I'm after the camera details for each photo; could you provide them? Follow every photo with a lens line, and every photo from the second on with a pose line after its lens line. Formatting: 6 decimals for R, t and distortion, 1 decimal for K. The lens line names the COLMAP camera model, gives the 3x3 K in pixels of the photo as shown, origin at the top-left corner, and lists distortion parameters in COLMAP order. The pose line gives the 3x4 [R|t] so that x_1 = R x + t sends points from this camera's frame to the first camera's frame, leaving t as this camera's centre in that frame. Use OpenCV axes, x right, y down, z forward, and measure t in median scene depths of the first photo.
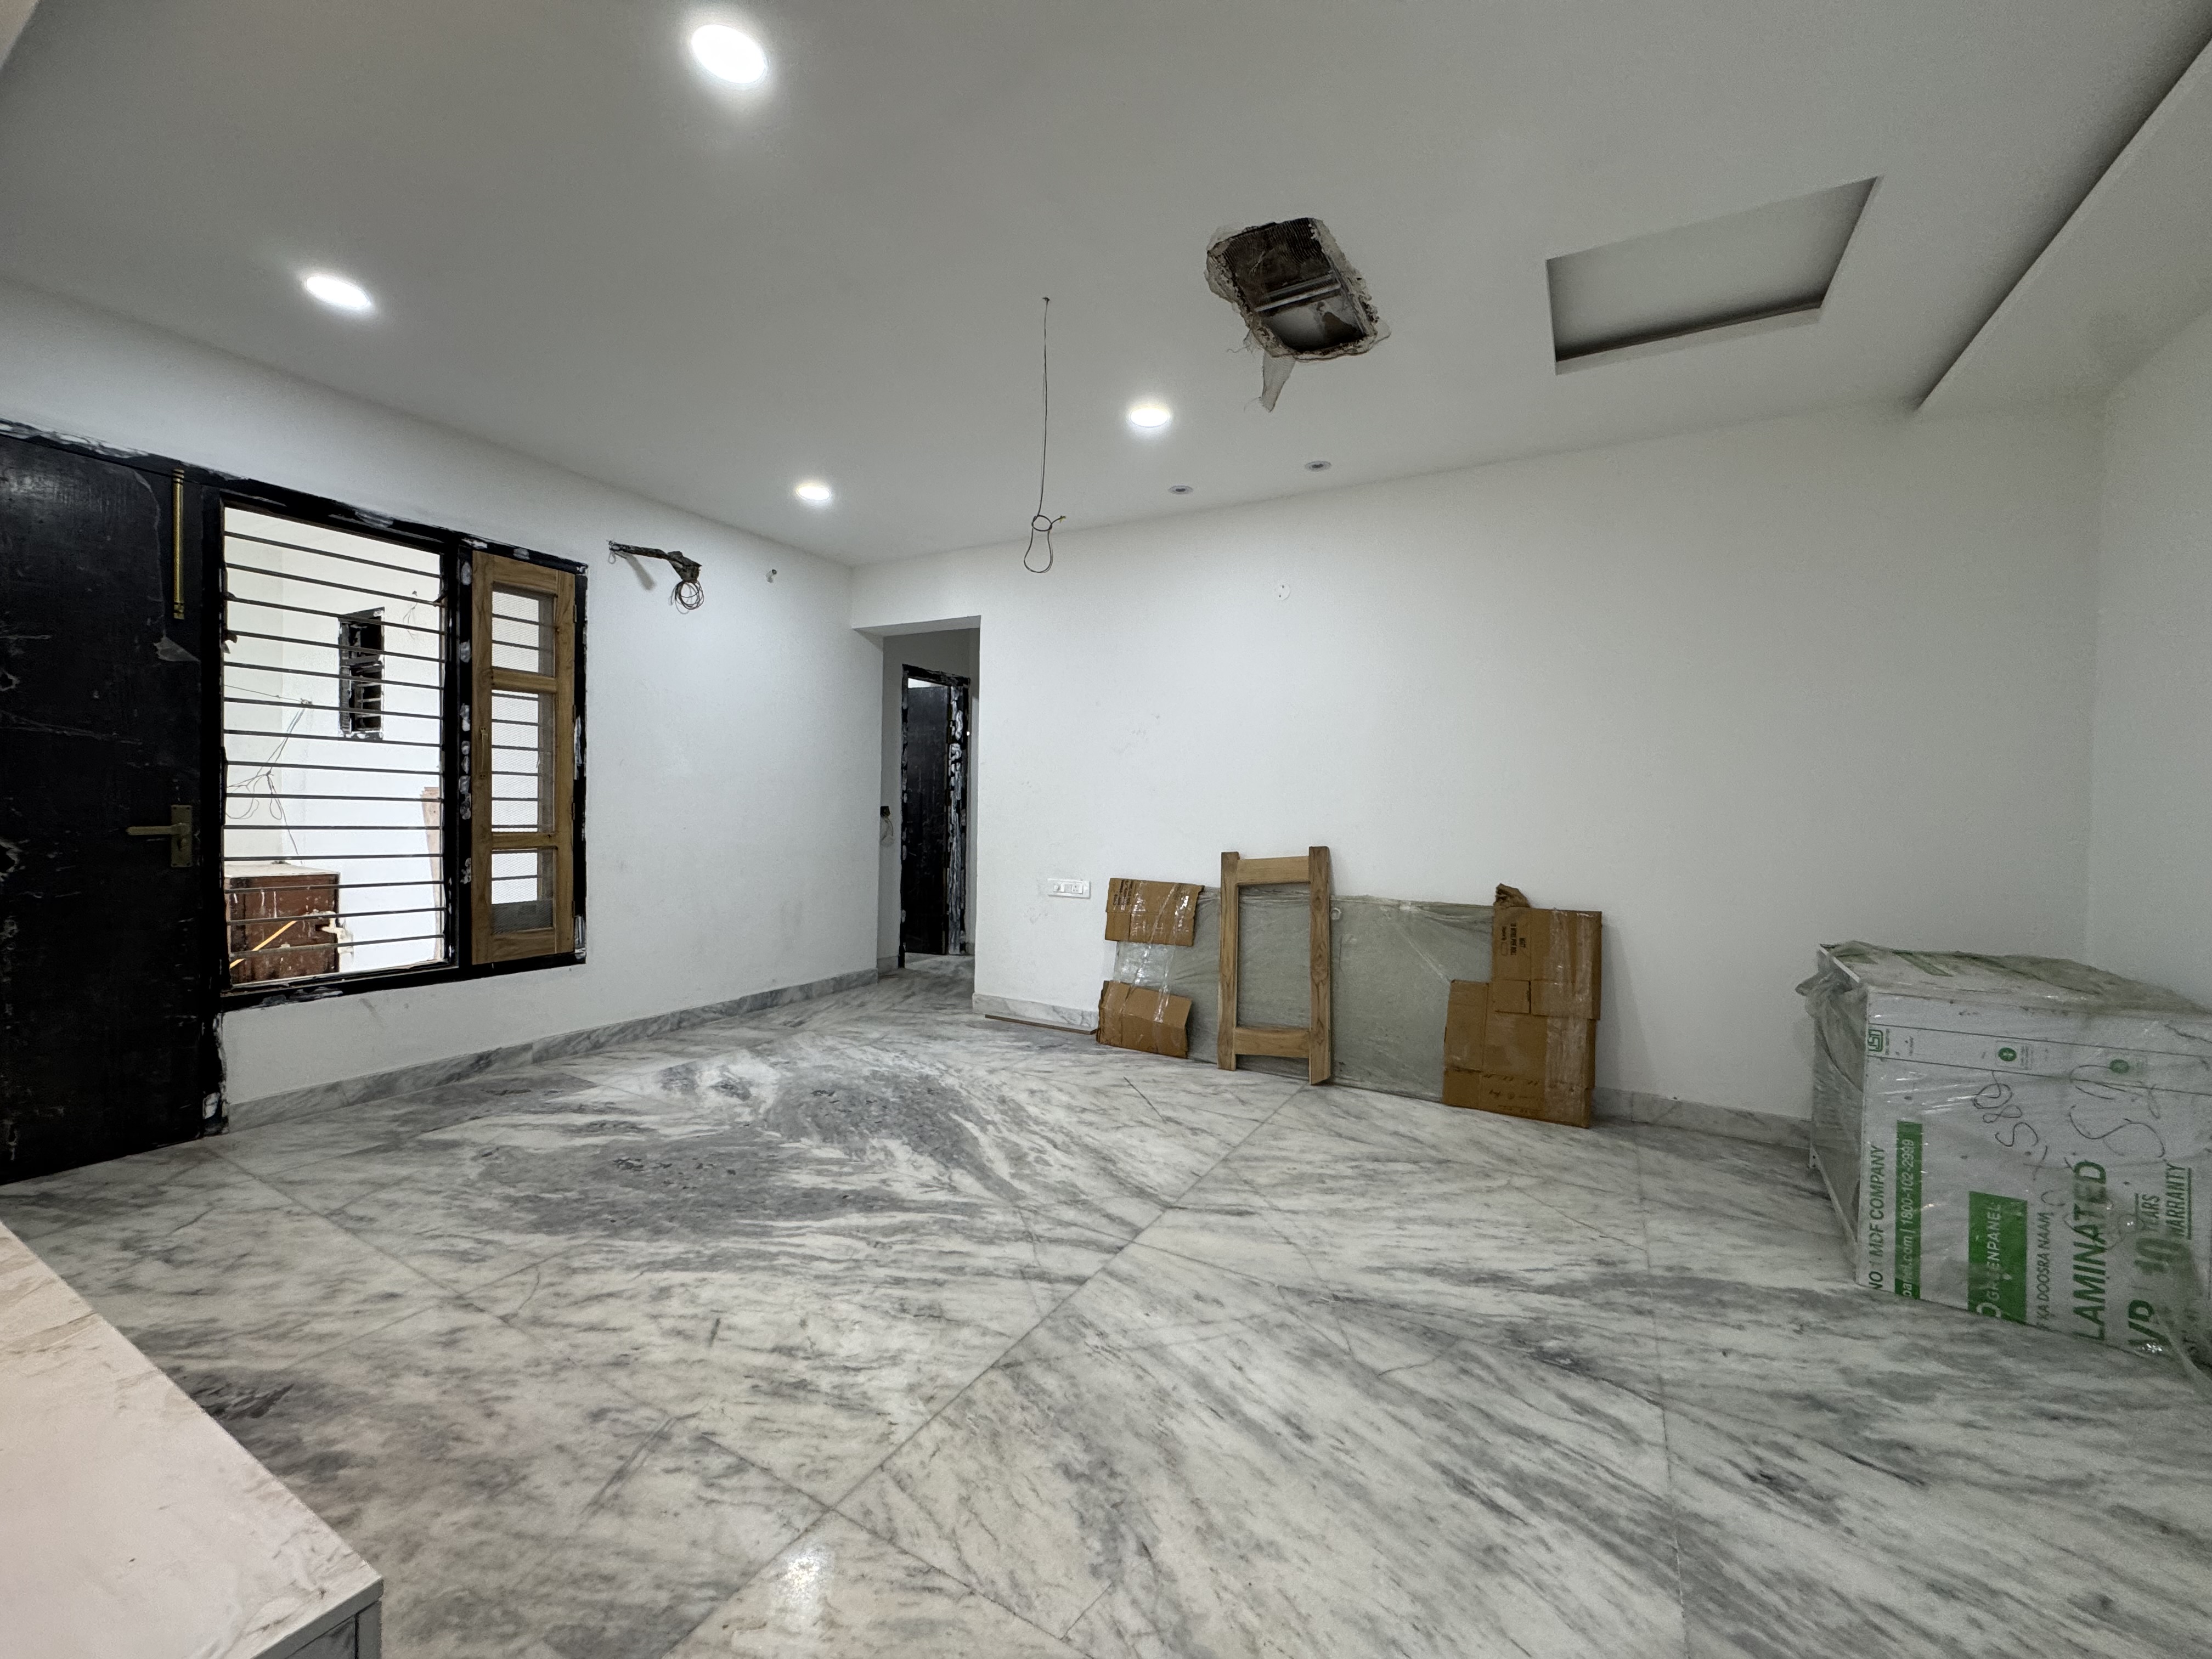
lens RADIAL K [[880.6, 0, 1100.3], [0, 880.6, 826.2], [0, 0, 1]] dist [-0.002794, -0.000144]
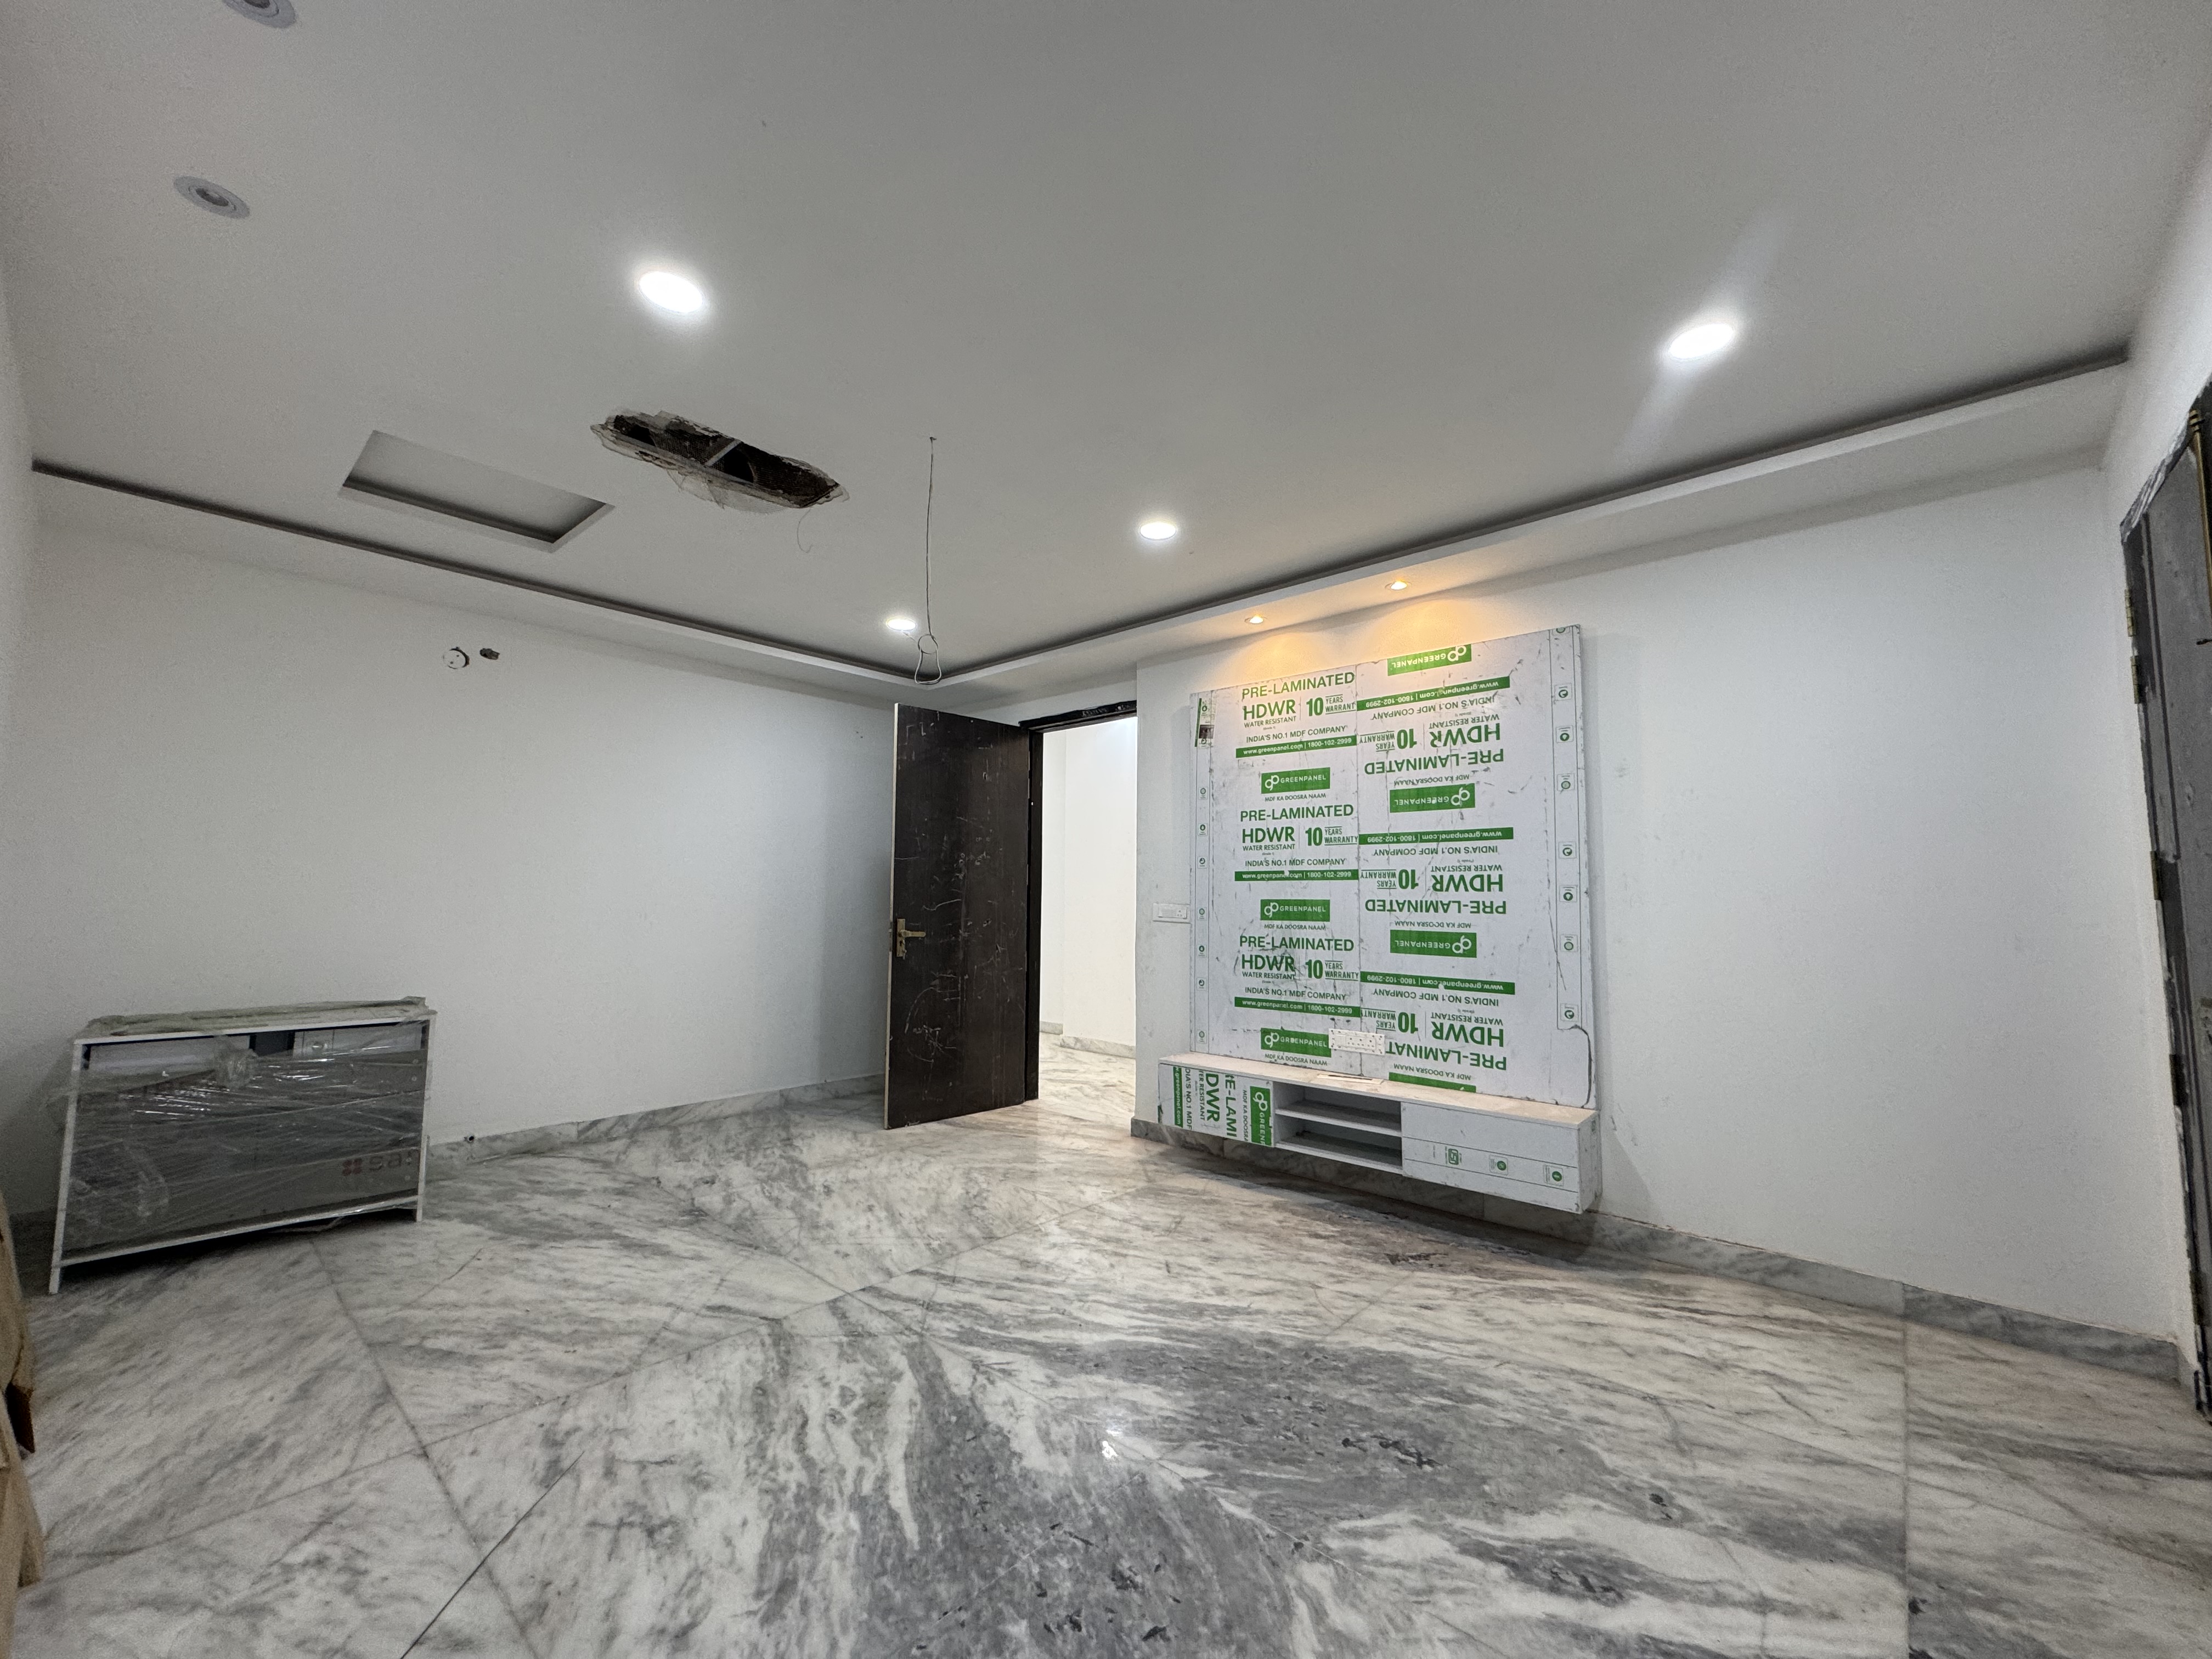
lens RADIAL K [[880.6, 0, 1103.1], [0, 880.6, 822.1], [0, 0, 1]] dist [-0.002794, -0.000144]
pose [[-0.977071, -0.010259, 0.212664, -0.505879], [-0.025193, 0.997392, -0.067631, -0.069115], [-0.211416, -0.071438, -0.974782, 2.009416]]
